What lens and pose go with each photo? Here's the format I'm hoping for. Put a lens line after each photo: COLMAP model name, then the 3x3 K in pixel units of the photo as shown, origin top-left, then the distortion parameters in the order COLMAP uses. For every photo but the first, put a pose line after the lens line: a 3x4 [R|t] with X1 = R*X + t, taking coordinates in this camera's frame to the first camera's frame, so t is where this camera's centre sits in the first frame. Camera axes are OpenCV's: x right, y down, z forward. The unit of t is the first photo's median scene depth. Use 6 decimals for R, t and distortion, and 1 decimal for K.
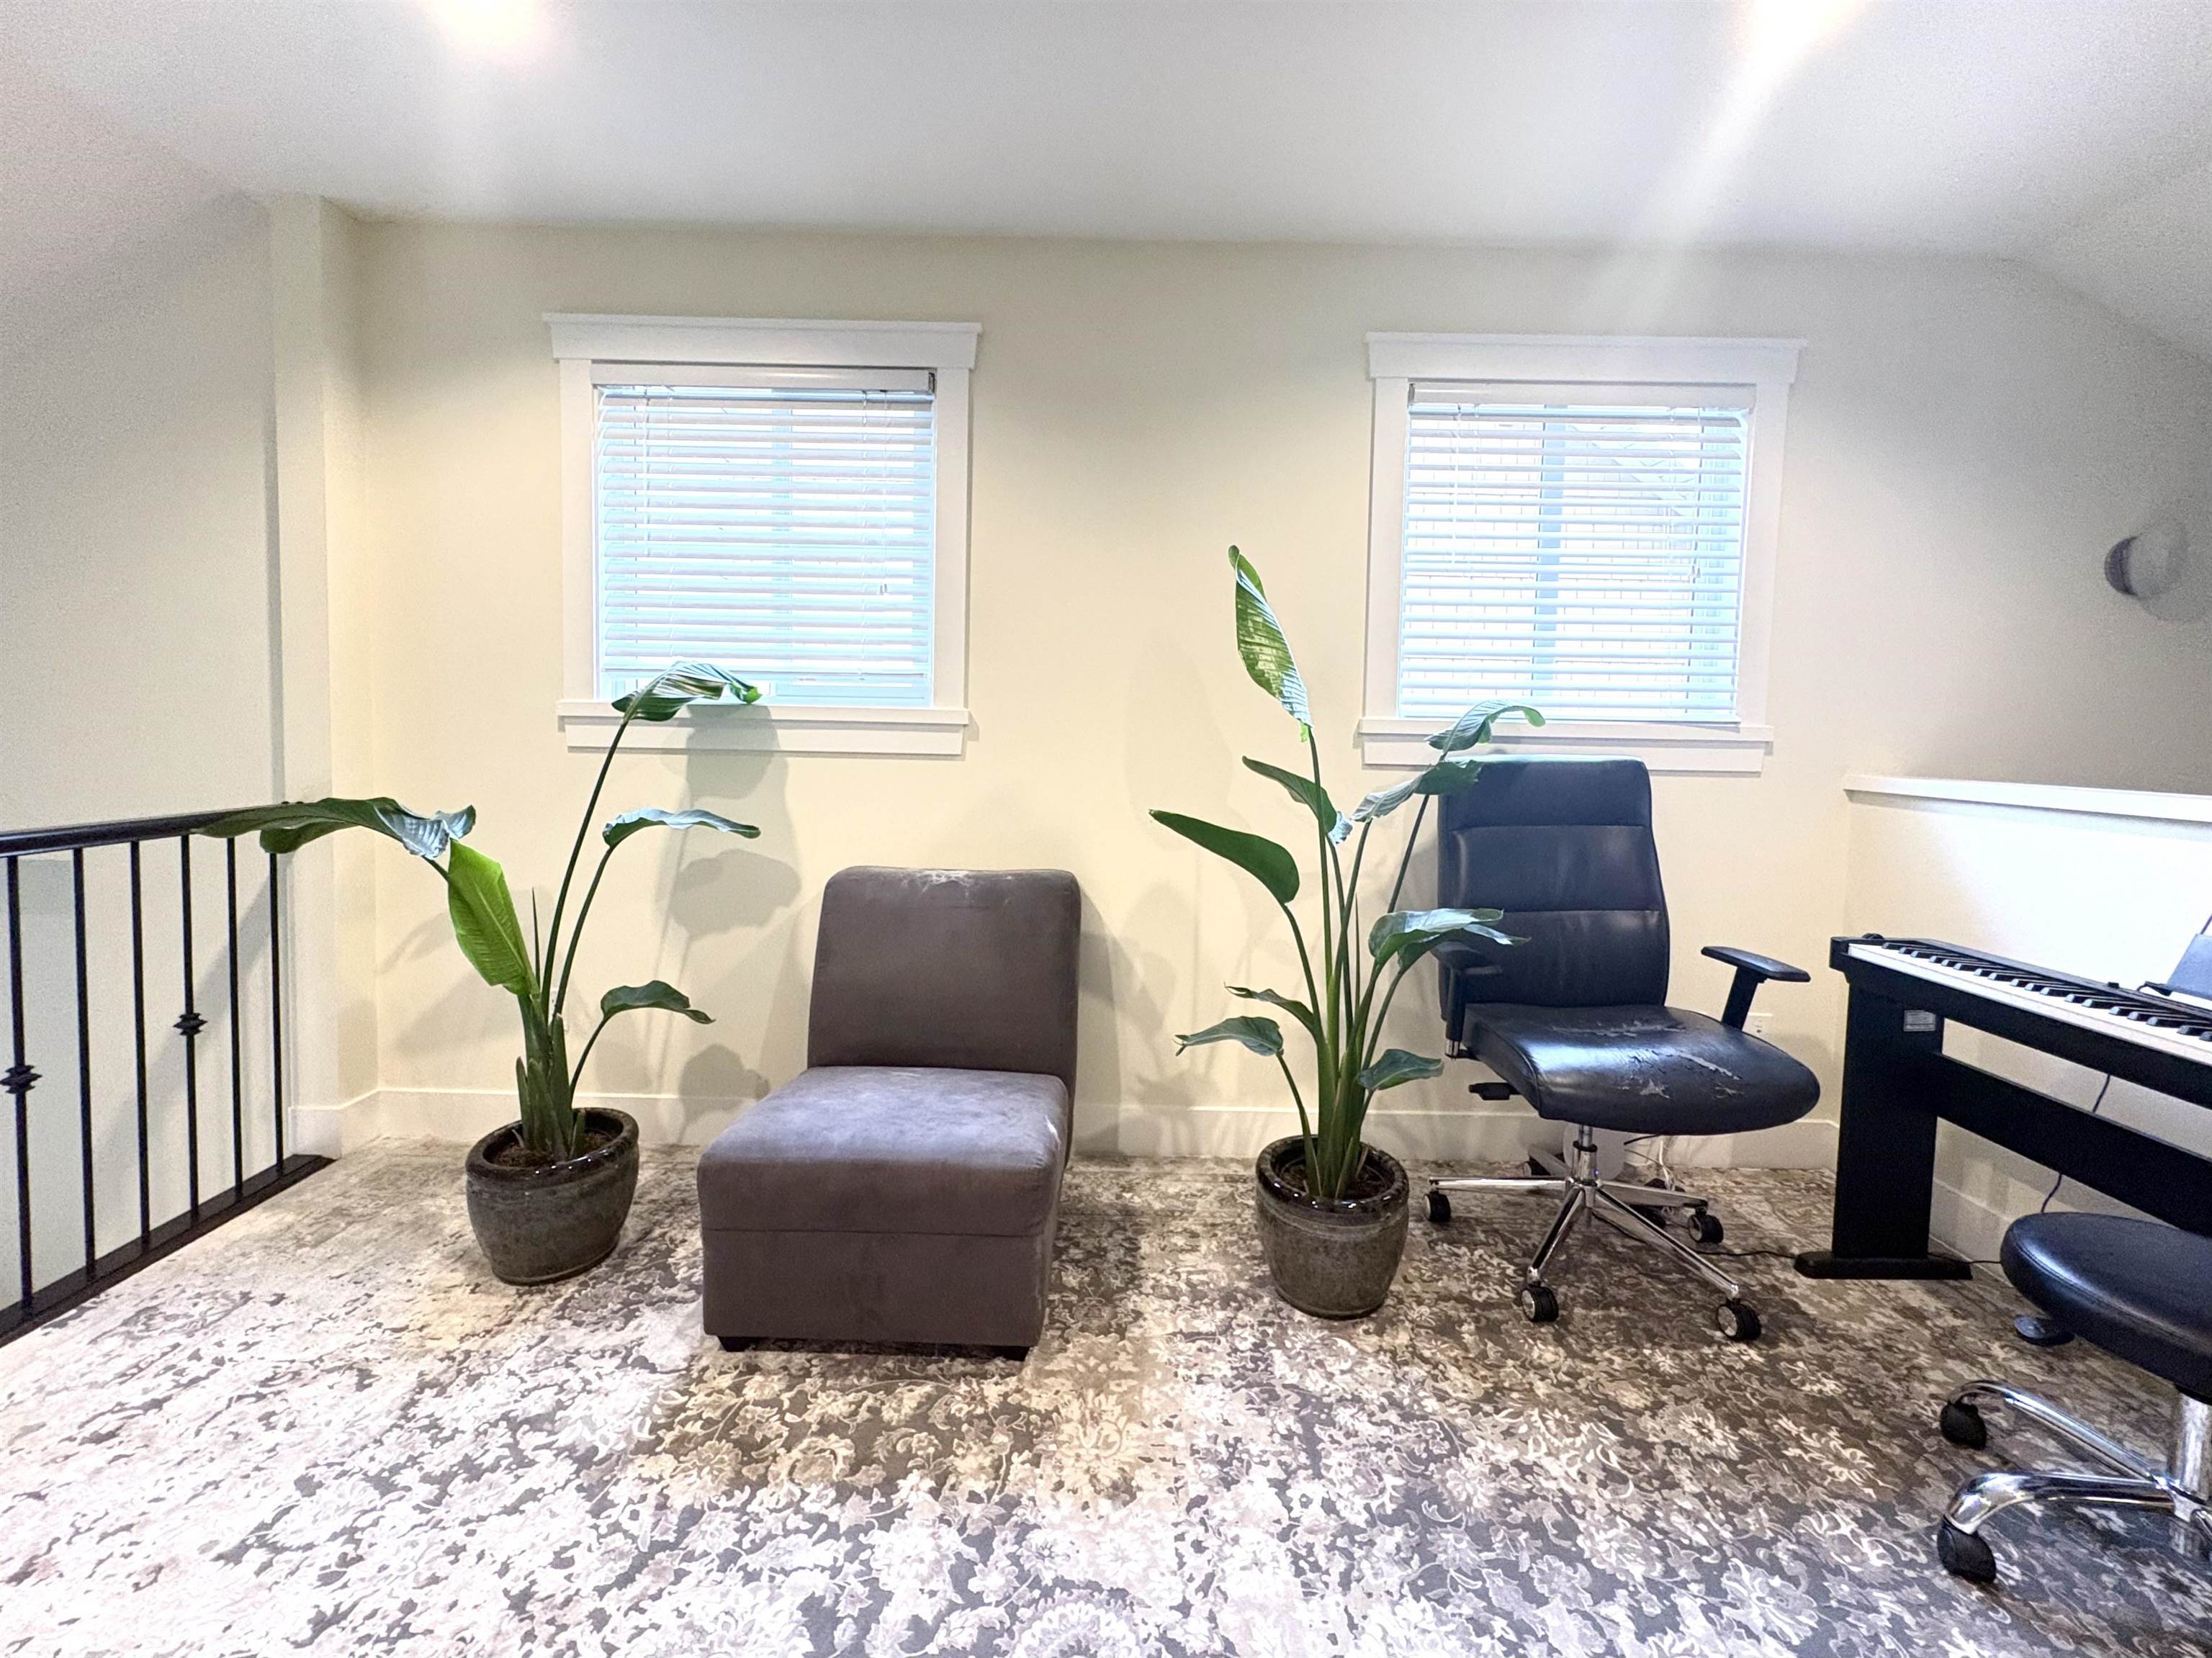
lens RADIAL K [[910.0, 0, 1102.4], [0, 910.0, 765.4], [0, 0, 1]] dist [-0.000097, -0.000246]
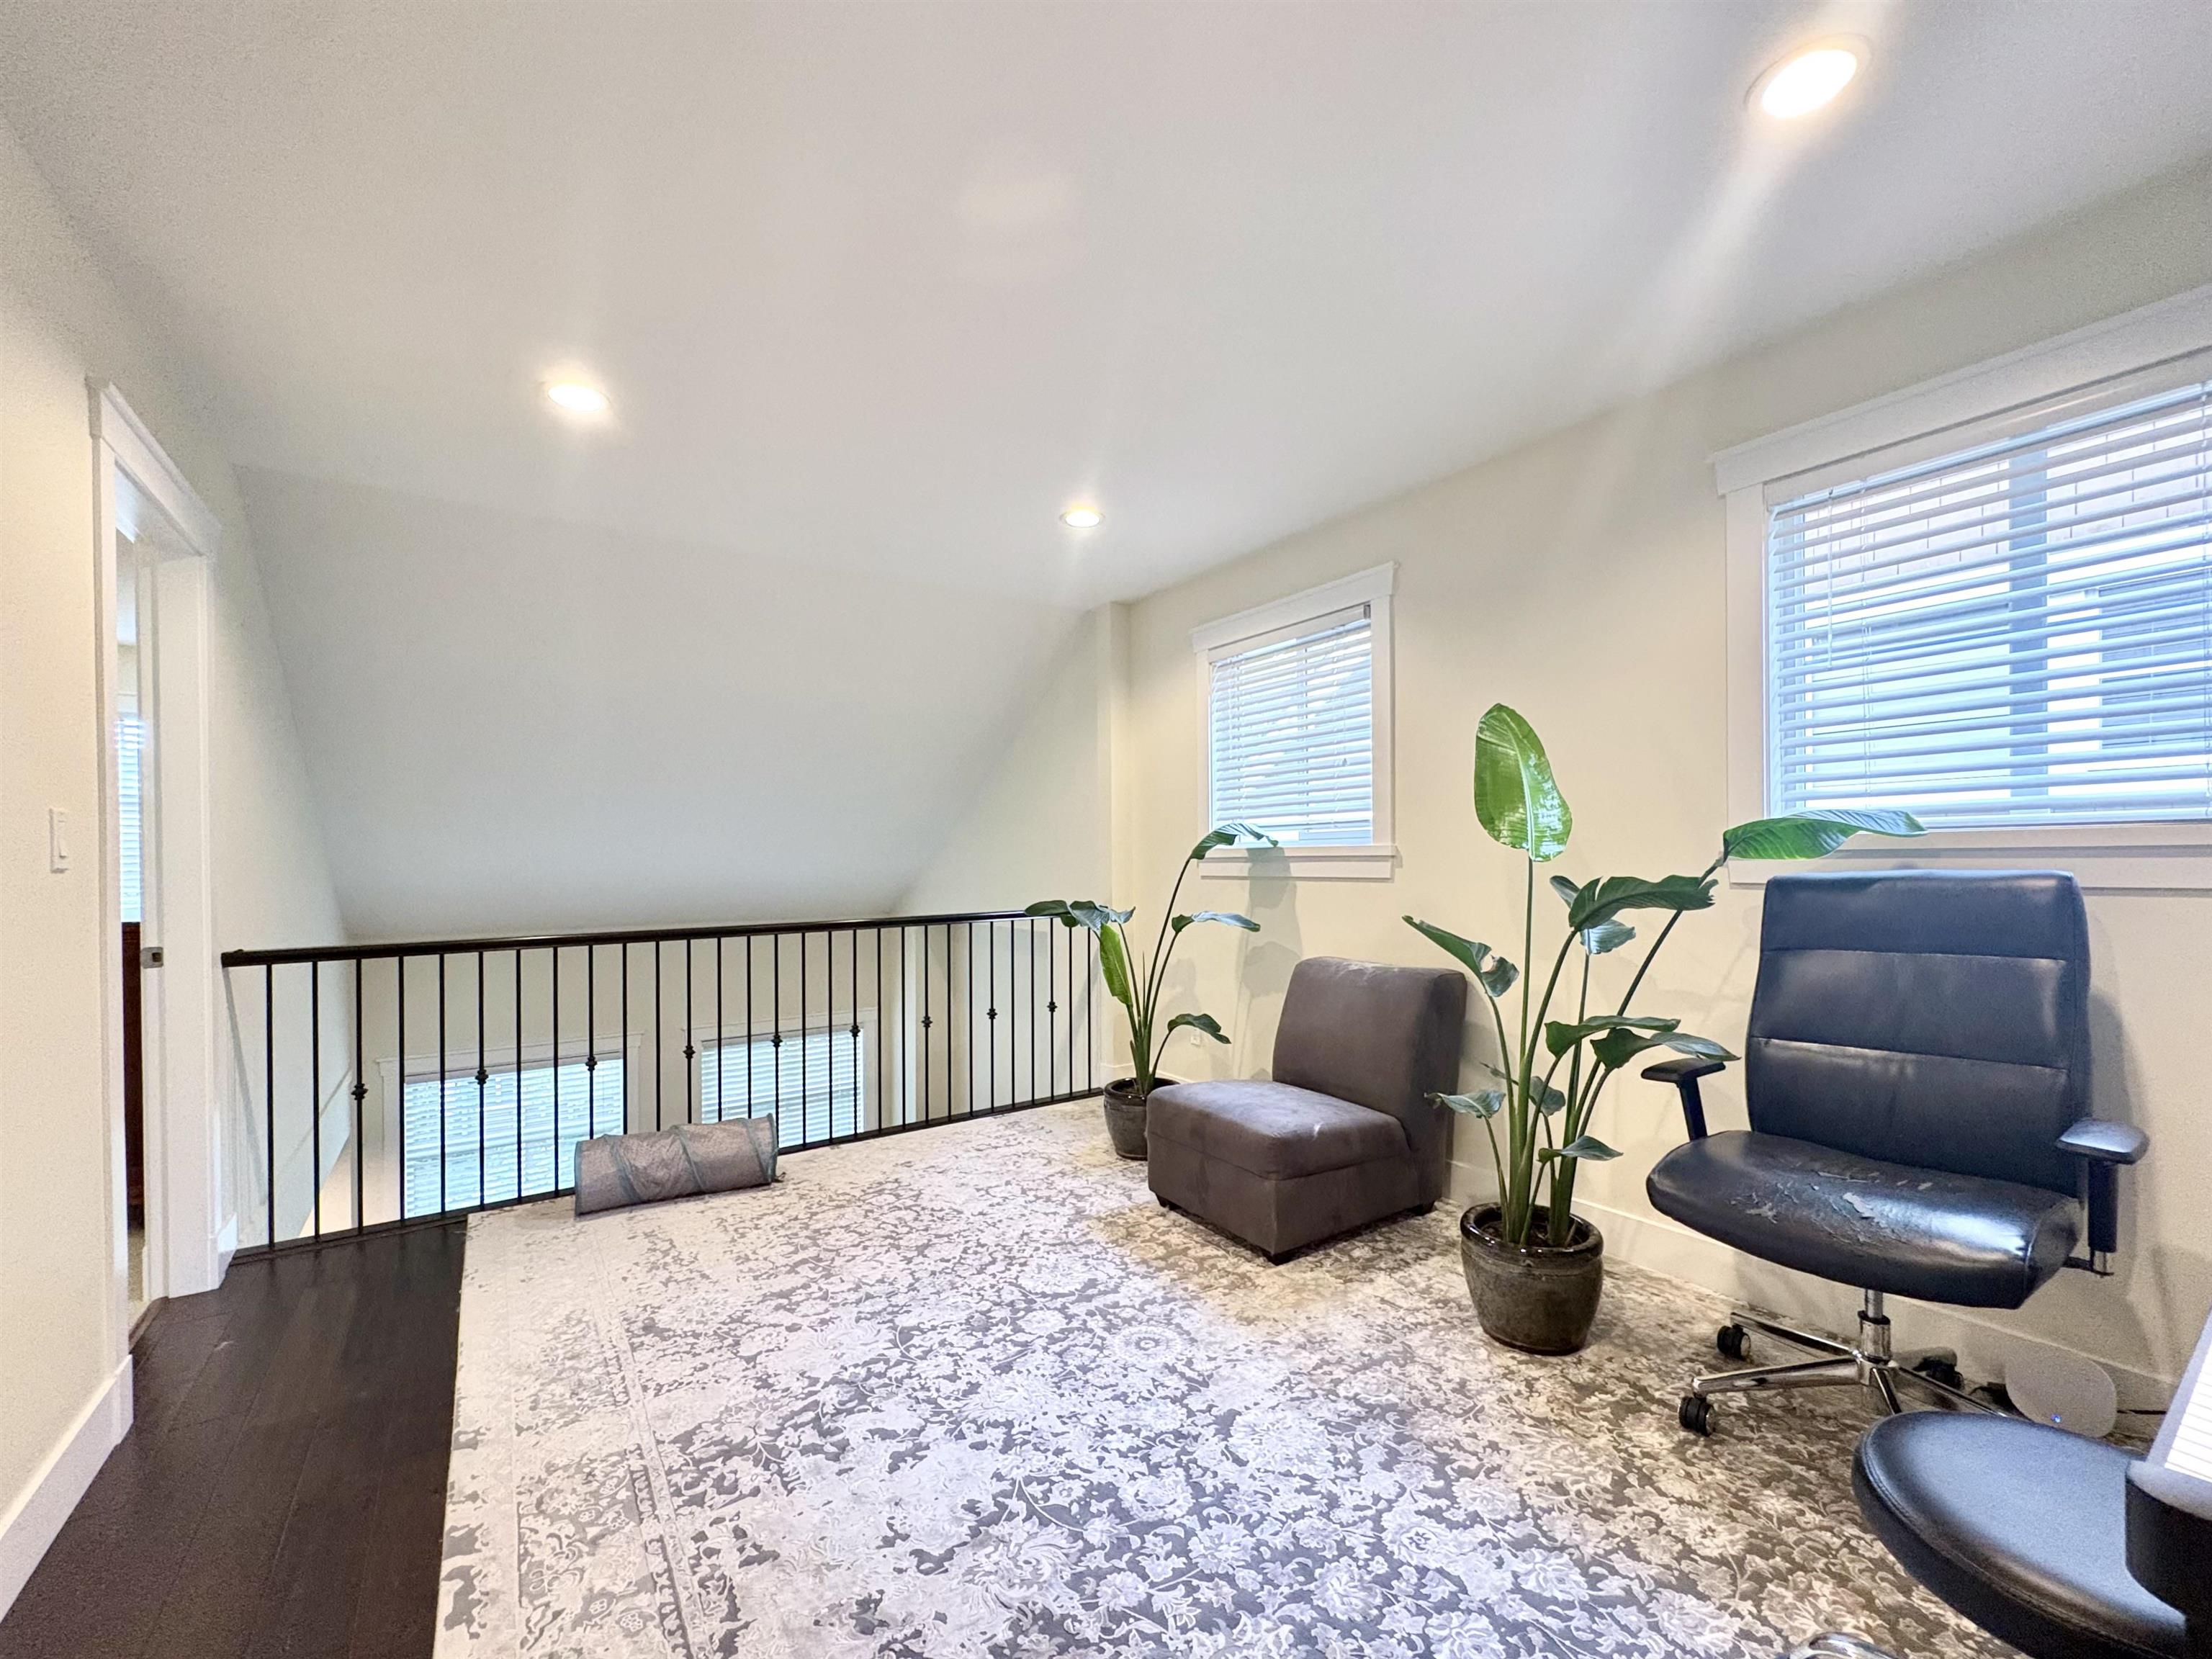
lens RADIAL K [[879.0, 0, 1103.6], [0, 879.0, 827.8], [0, 0, 1]] dist [-0.000456, 0.000186]
pose [[0.571684, -0.058315, -0.818399, 0.963750], [-0.005826, 0.997157, -0.075122, 0.020194], [0.820453, 0.047714, 0.569719, -0.129349]]
